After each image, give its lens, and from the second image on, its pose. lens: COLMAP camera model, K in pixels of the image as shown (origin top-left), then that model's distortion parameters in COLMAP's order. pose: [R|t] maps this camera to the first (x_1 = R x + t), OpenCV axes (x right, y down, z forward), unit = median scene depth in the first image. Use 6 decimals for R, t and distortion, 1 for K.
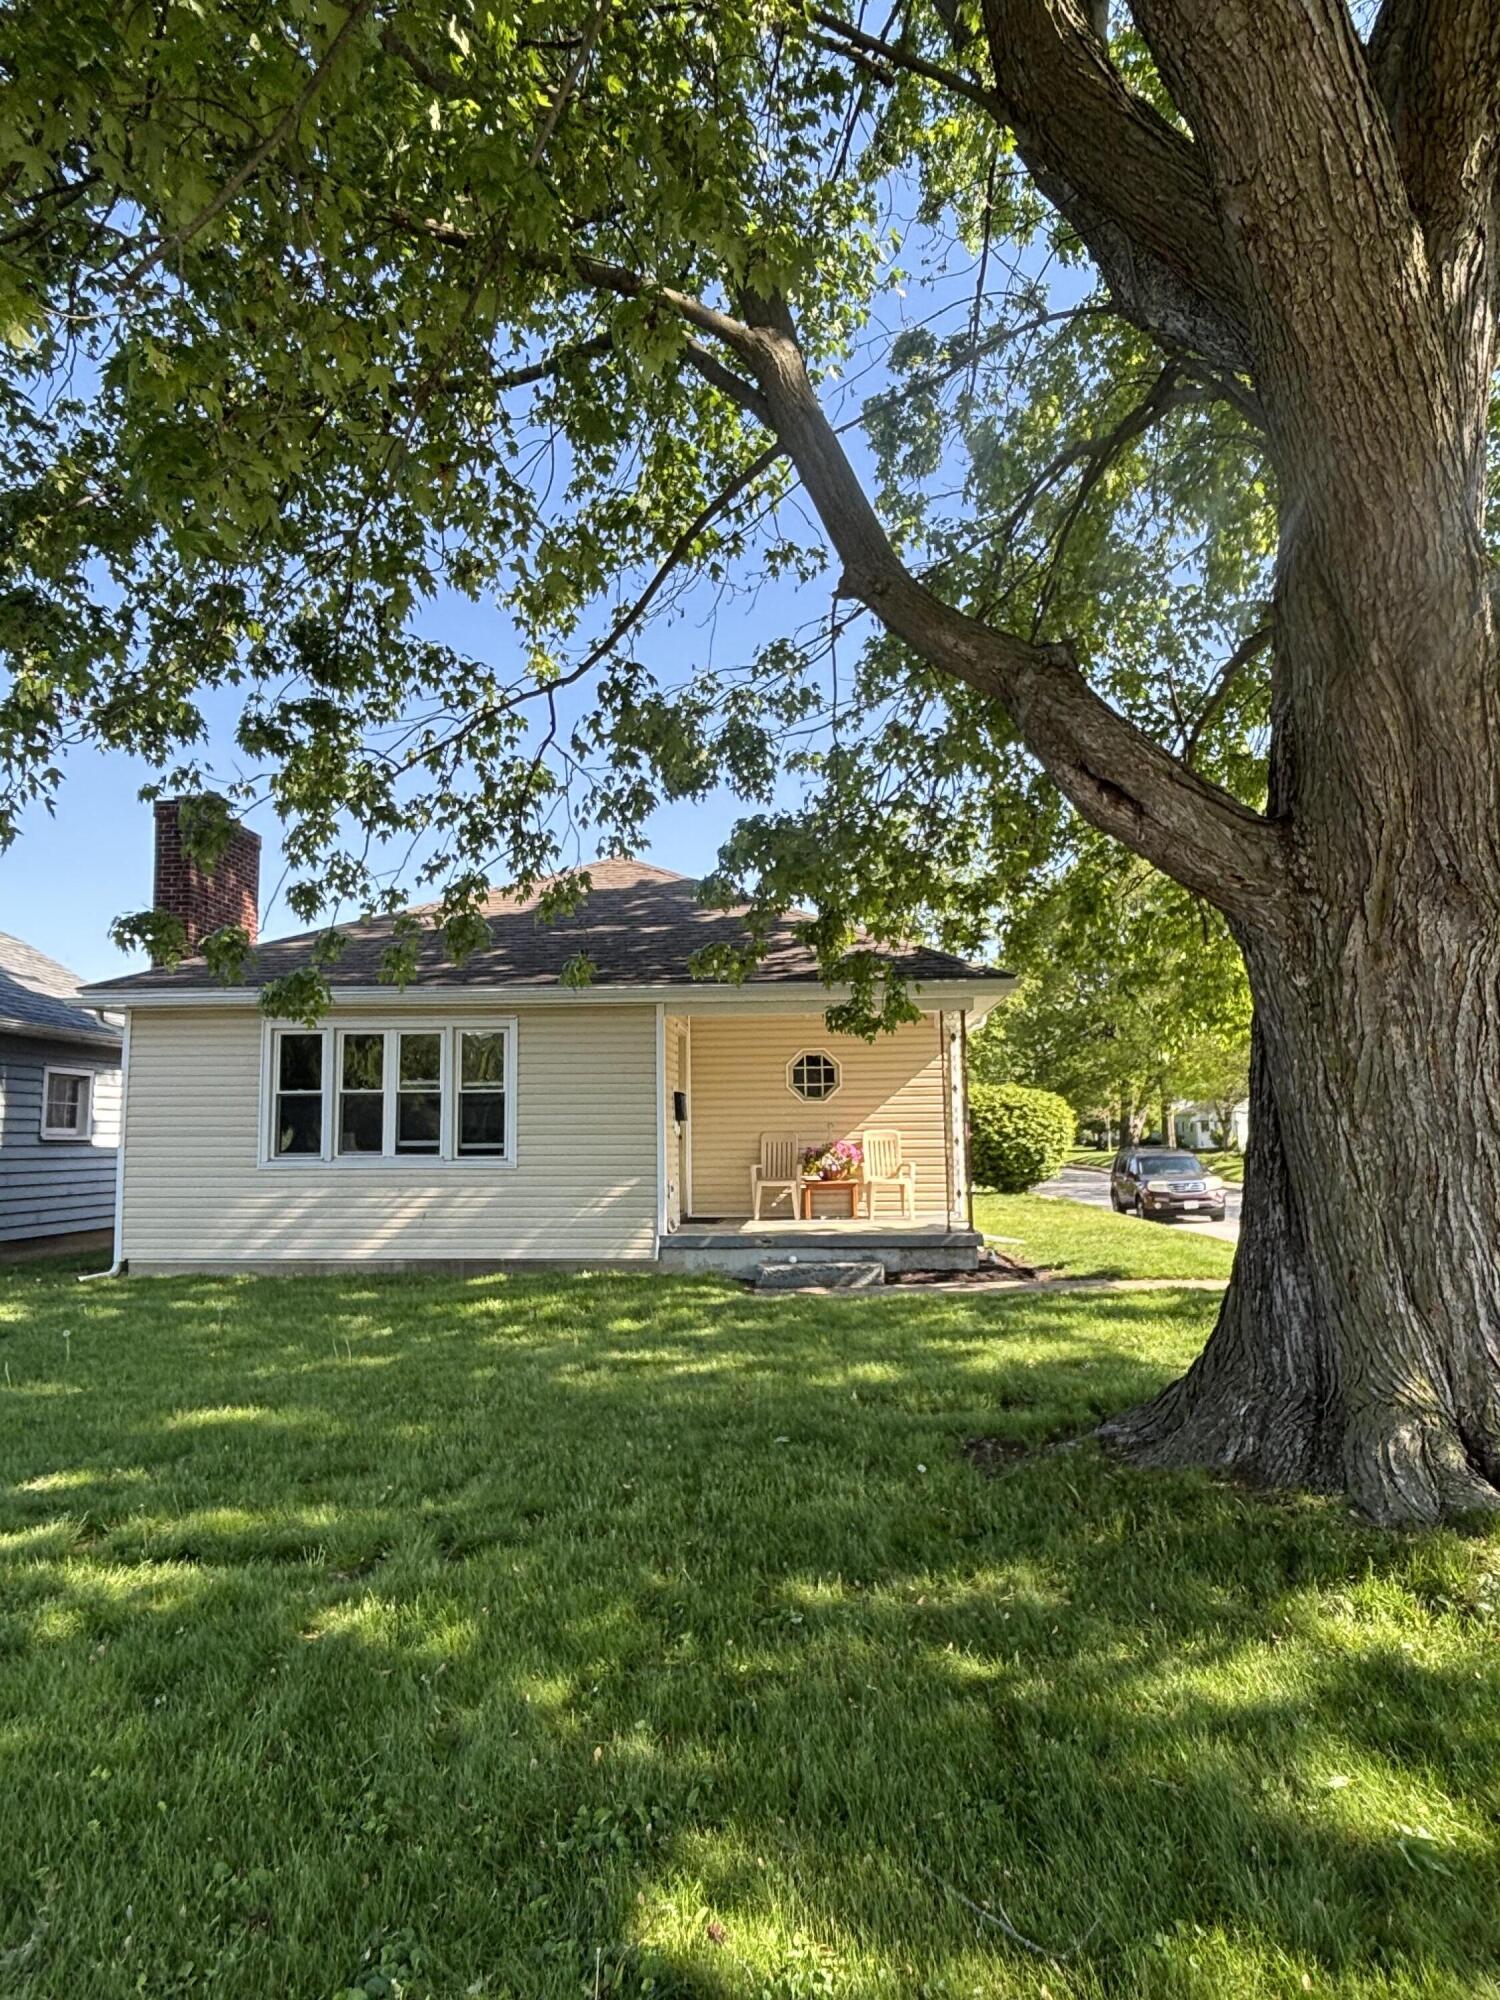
lens RADIAL K [[1229.7, 0, 750.0], [0, 1229.7, 1000.0], [0, 0, 1]] dist [0.046463, 0.000012]
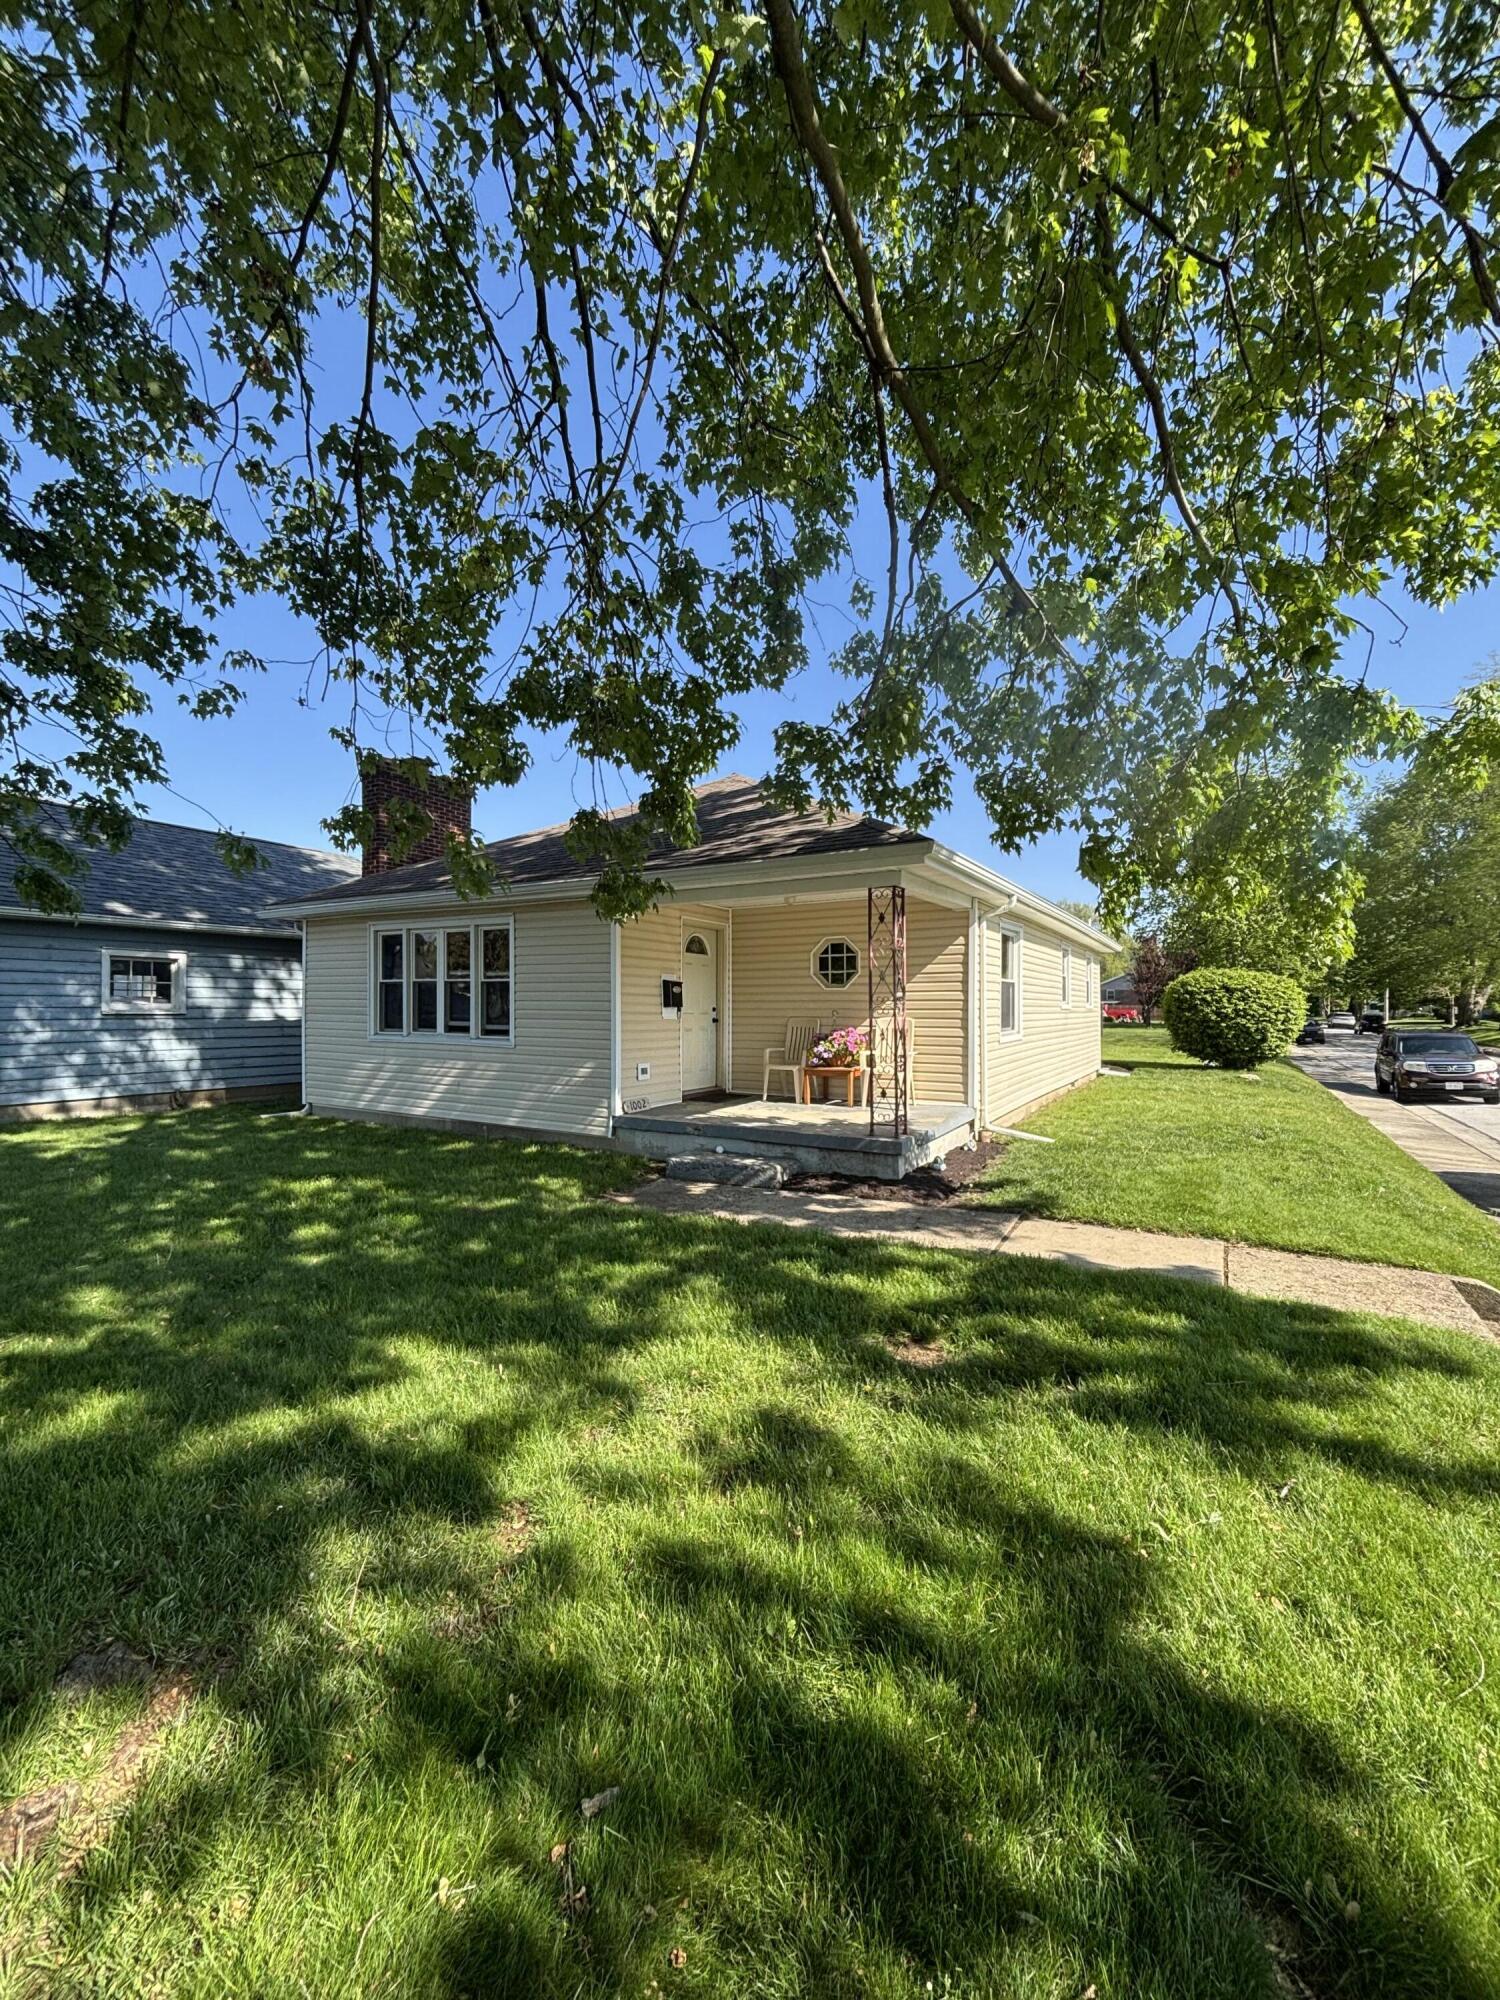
lens RADIAL K [[805.5, 0, 750.0], [0, 805.5, 1000.0], [0, 0, 1]] dist [-0.001098, -0.000082]
pose [[0.895695, 0.007610, -0.444604, 0.300547], [0.038976, 0.994662, 0.095545, 0.026986], [0.442958, -0.102908, 0.890617, 0.394063]]
